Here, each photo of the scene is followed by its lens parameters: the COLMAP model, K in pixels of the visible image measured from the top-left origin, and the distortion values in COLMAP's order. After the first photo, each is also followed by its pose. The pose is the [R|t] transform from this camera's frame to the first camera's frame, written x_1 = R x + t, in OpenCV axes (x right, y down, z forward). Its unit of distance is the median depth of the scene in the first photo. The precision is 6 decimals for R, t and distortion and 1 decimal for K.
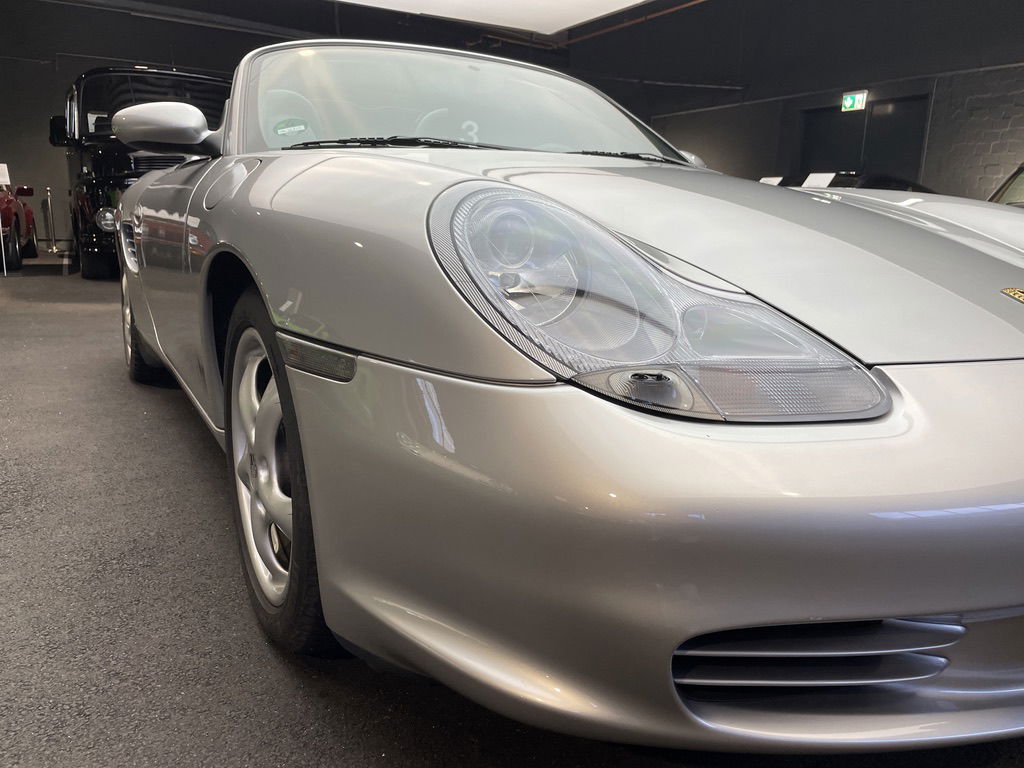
lens RADIAL K [[775.8, 0, 509.4], [0, 775.8, 380.2], [0, 0, 1]] dist [0.076798, -0.098868]
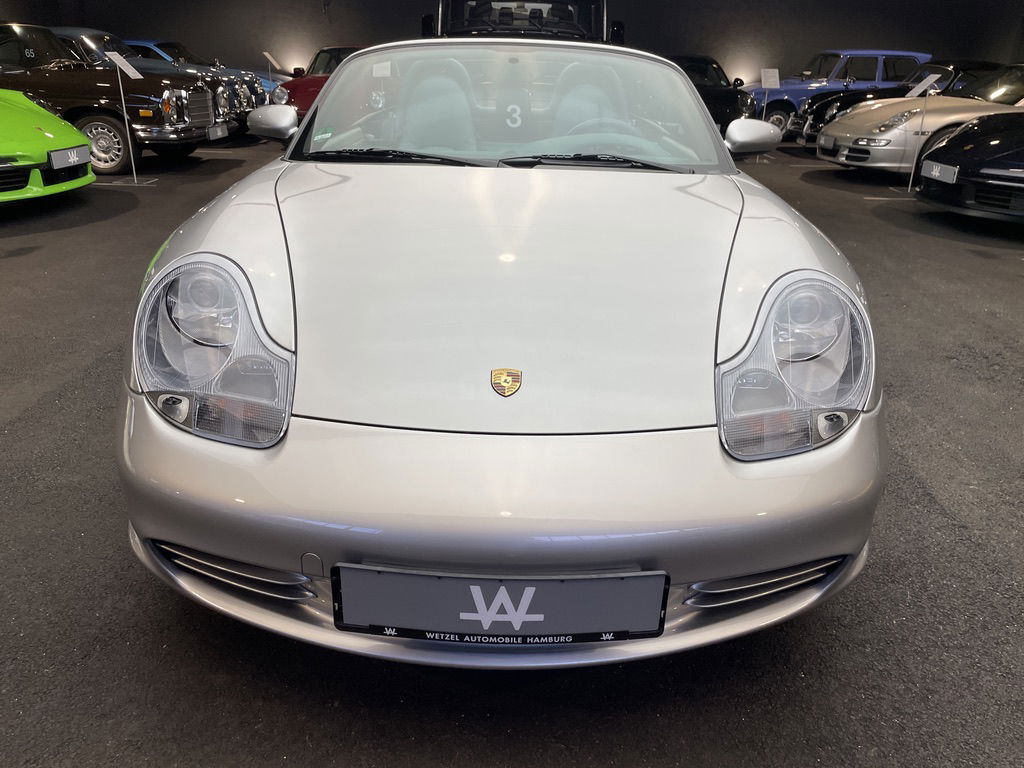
lens RADIAL K [[775.8, 0, 509.4], [0, 775.8, 380.2], [0, 0, 1]] dist [0.076798, -0.098868]
pose [[0.869617, 0.178439, -0.460355, 1.133369], [-0.097262, 0.976049, 0.194598, -0.322643], [0.484053, -0.124451, 0.866144, -0.127063]]
